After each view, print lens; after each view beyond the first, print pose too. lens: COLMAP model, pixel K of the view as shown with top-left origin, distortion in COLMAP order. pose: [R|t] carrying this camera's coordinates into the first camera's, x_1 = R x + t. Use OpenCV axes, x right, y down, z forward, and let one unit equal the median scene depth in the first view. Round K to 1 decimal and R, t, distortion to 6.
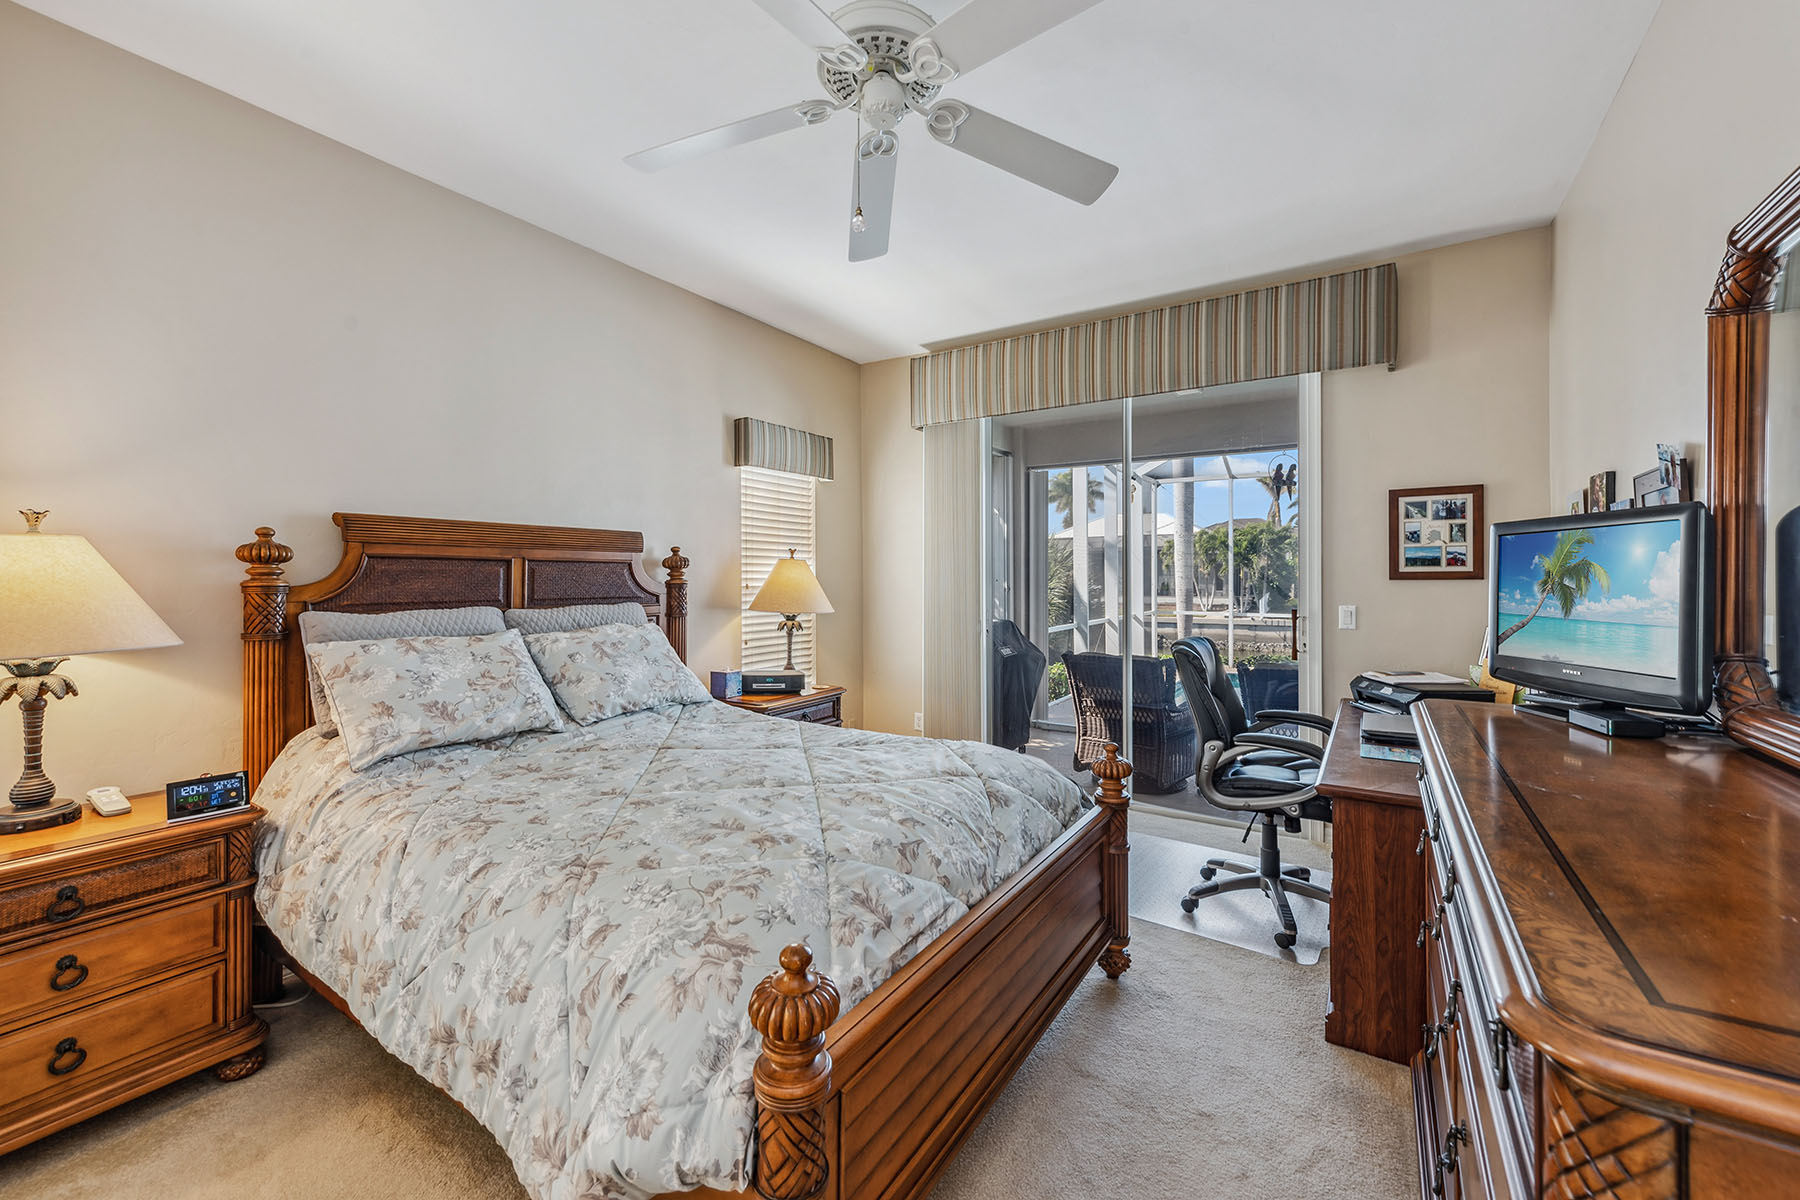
lens RADIAL K [[727.6, 0, 900.6], [0, 727.6, 582.0], [0, 0, 1]] dist [0.006607, -0.000165]
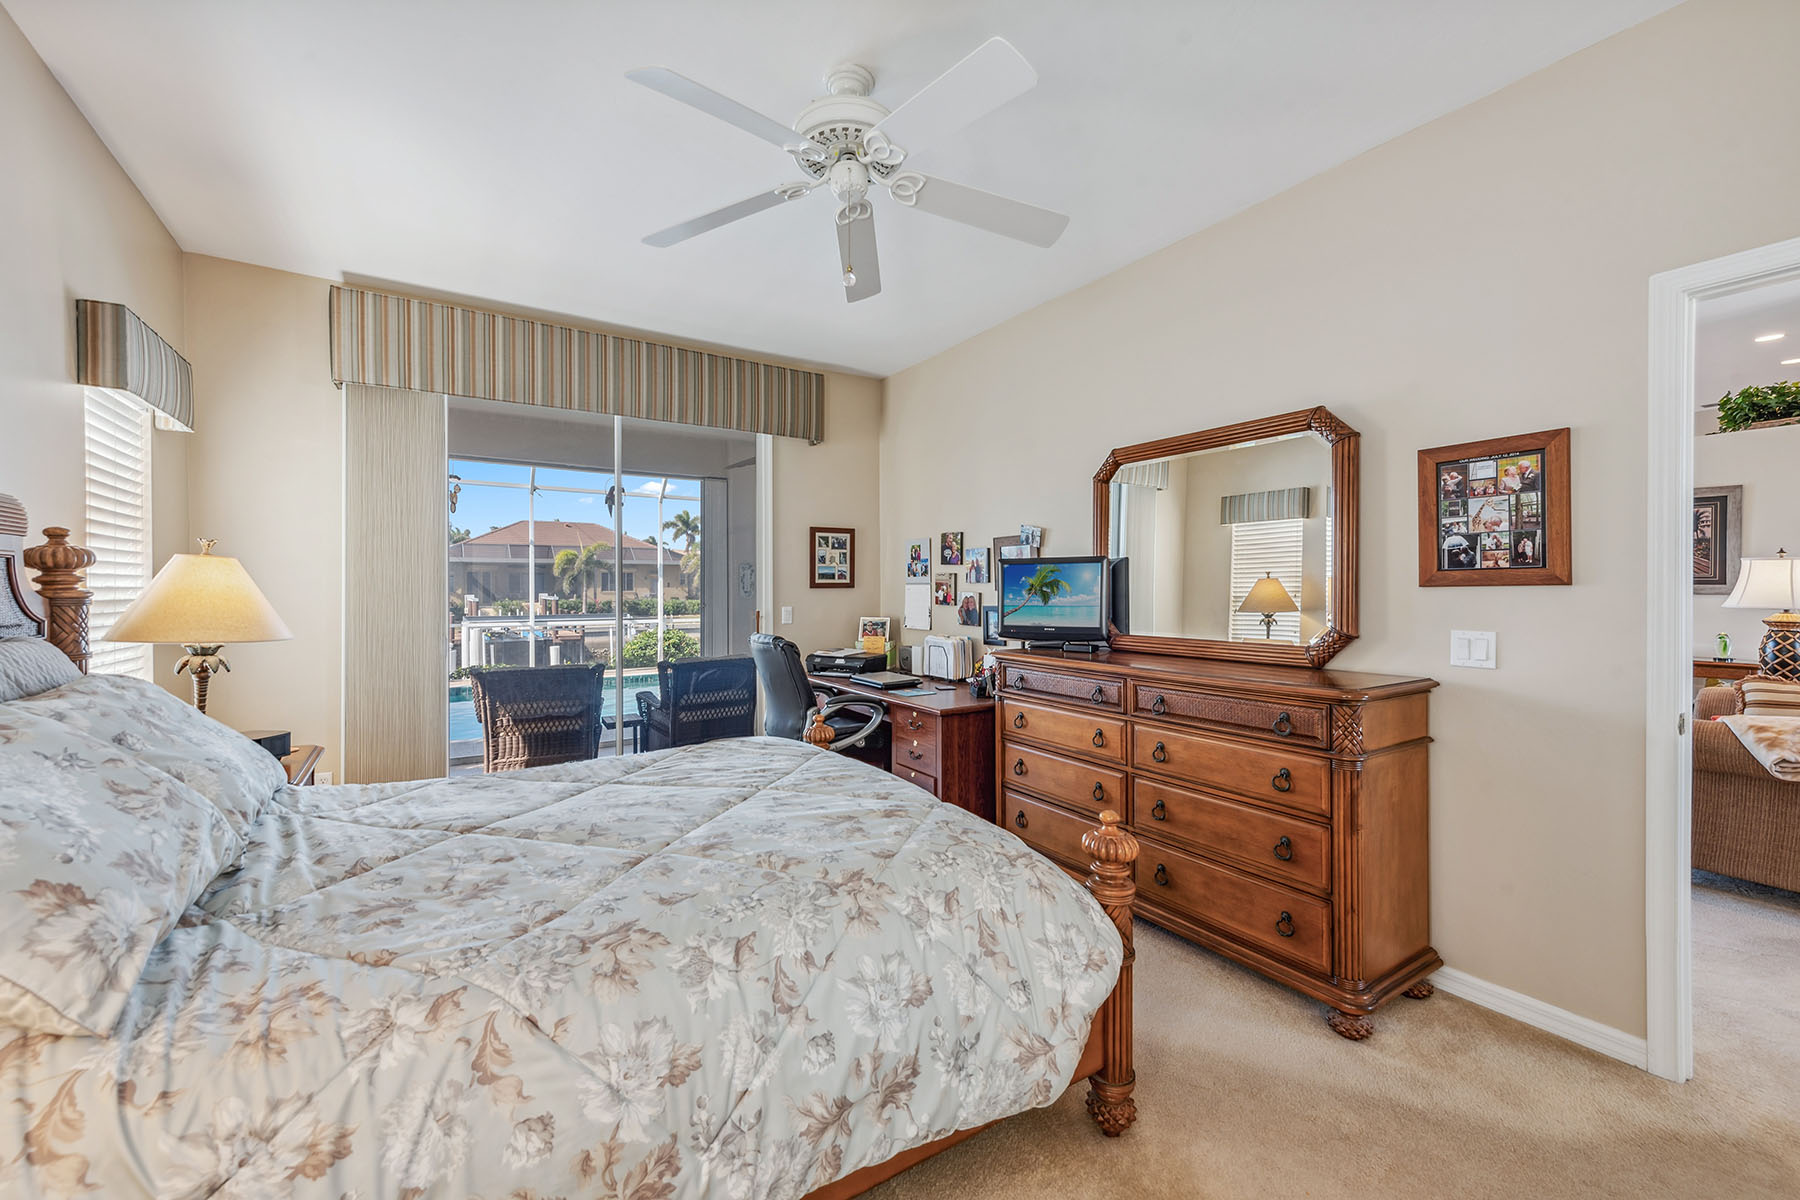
lens RADIAL K [[727.6, 0, 906.0], [0, 727.6, 592.4], [0, 0, 1]] dist [0.006607, -0.000165]
pose [[0.400271, -0.006354, 0.916375, -0.631721], [0.004496, 0.999978, 0.004970, -0.001179], [-0.916386, 0.002131, 0.400290, 0.262825]]
